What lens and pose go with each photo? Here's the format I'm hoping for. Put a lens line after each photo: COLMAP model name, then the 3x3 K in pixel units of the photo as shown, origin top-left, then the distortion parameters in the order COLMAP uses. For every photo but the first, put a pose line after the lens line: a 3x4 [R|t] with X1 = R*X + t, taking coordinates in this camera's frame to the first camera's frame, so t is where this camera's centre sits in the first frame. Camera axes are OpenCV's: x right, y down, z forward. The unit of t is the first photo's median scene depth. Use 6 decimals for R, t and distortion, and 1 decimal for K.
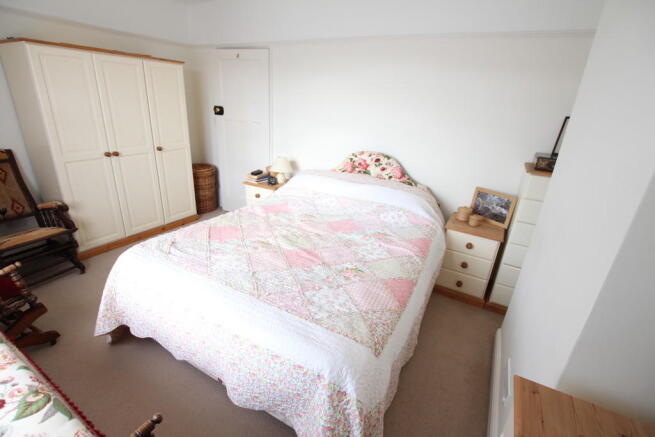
lens RADIAL K [[306.8, 0, 327.5], [0, 306.8, 218.5], [0, 0, 1]] dist [0.001389, 0.000324]
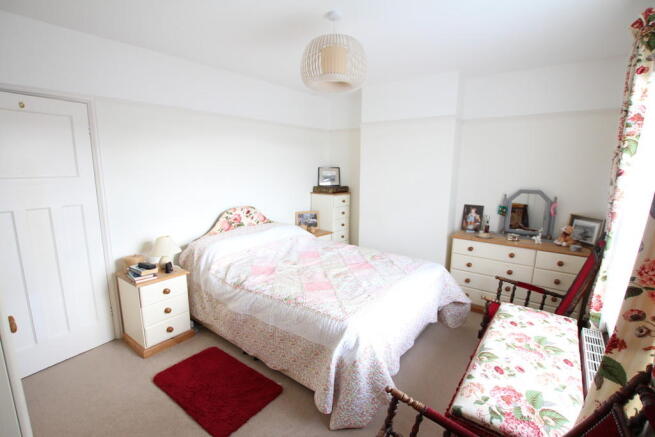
lens RADIAL K [[306.8, 0, 327.5], [0, 306.8, 218.5], [0, 0, 1]] dist [0.001389, 0.000324]
pose [[0.141649, -0.222375, 0.964617, -0.956388], [0.356694, 0.920450, 0.159814, -0.245799], [-0.923420, 0.321436, 0.209701, 0.463639]]
